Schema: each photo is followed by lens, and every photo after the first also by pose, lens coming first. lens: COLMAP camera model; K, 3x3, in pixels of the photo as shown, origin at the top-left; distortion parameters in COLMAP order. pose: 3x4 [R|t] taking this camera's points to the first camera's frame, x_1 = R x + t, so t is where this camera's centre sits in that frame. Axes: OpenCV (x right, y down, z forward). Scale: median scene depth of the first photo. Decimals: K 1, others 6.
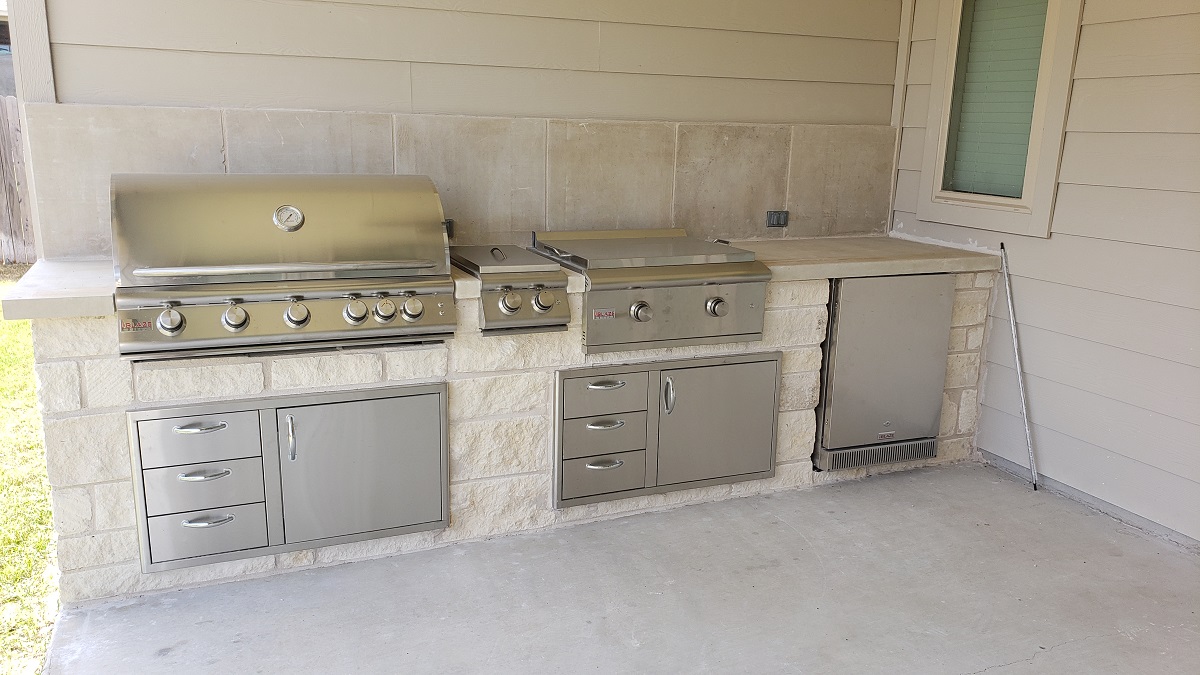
lens RADIAL K [[935.1, 0, 600.0], [0, 935.1, 337.5], [0, 0, 1]] dist [0.051006, -0.004310]
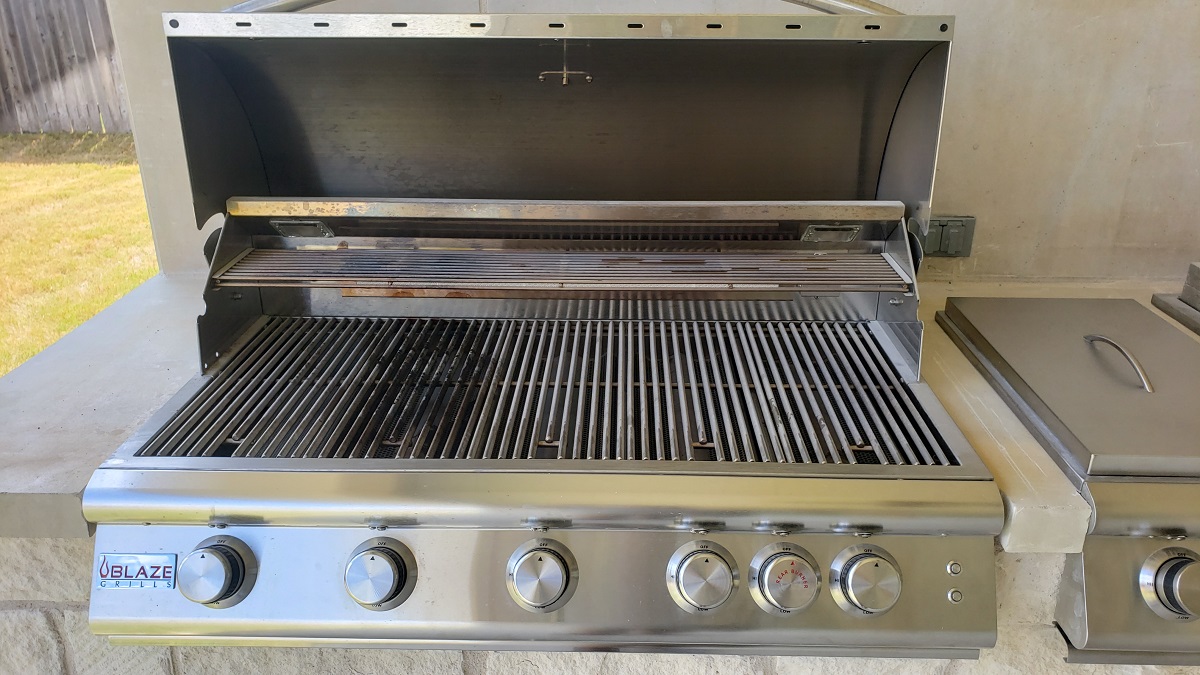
lens RADIAL K [[958.1, 0, 600.0], [0, 958.1, 337.5], [0, 0, 1]] dist [0.000431, 0.011110]
pose [[0.906694, 0.130168, -0.401201, -0.129688], [-0.069876, 0.984401, 0.161469, -0.130813], [0.415960, -0.118369, 0.901646, 0.538903]]
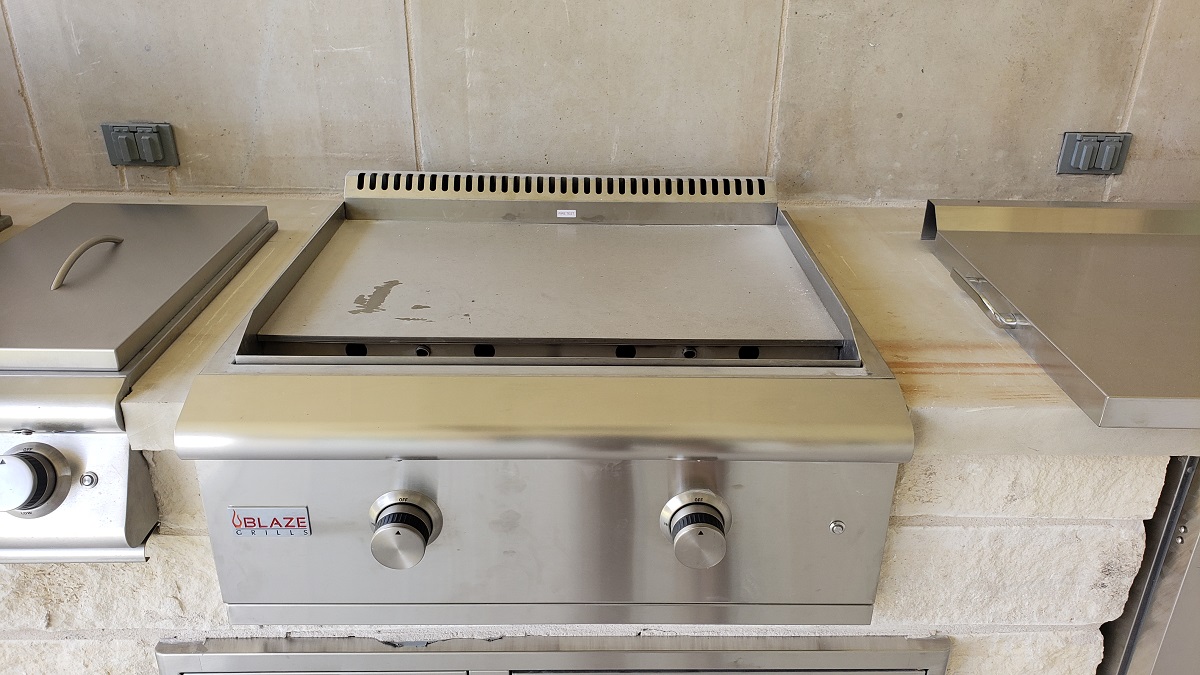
lens RADIAL K [[946.1, 0, 625.6], [0, 946.1, 358.3], [0, 0, 1]] dist [-0.007465, 0.005448]
pose [[0.931250, 0.155968, -0.329313, 0.179081], [-0.083896, 0.971257, 0.222757, -0.135283], [0.354590, -0.179815, 0.917569, 0.679338]]
